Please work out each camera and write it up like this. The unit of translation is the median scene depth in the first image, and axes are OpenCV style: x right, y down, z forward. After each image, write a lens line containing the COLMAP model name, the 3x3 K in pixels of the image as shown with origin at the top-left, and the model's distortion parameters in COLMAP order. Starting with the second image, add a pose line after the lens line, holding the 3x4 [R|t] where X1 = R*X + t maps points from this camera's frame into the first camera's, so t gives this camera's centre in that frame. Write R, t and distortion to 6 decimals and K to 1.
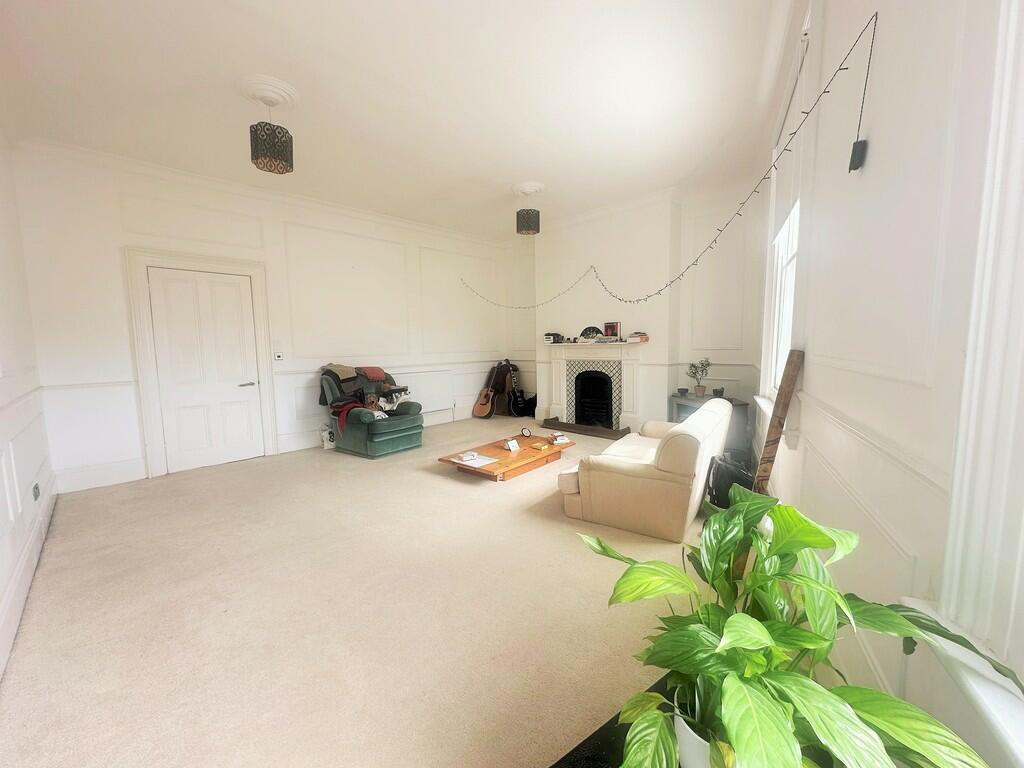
lens RADIAL K [[412.2, 0, 510.5], [0, 412.2, 387.6], [0, 0, 1]] dist [0.000249, 0.000041]
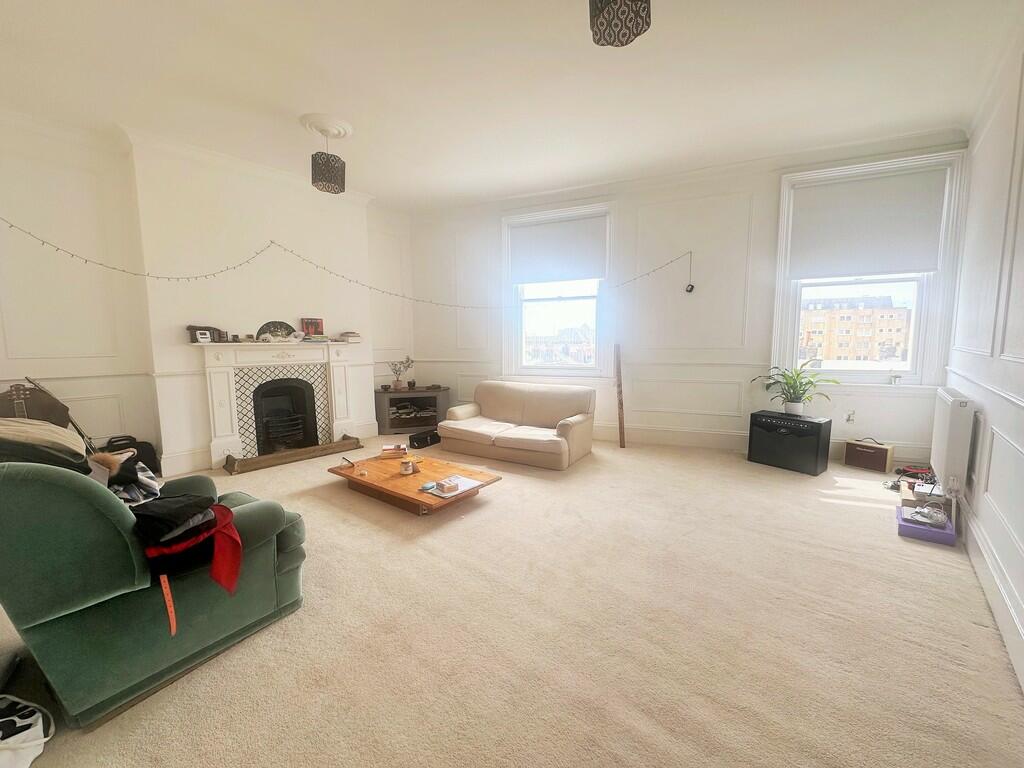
lens RADIAL K [[412.2, 0, 510.6], [0, 412.2, 385.1], [0, 0, 1]] dist [0.000249, 0.000041]
pose [[-0.089551, -0.089440, 0.991958, -0.613802], [0.109907, 0.988990, 0.099095, -0.059705], [-0.989900, 0.117897, -0.078735, 0.650568]]
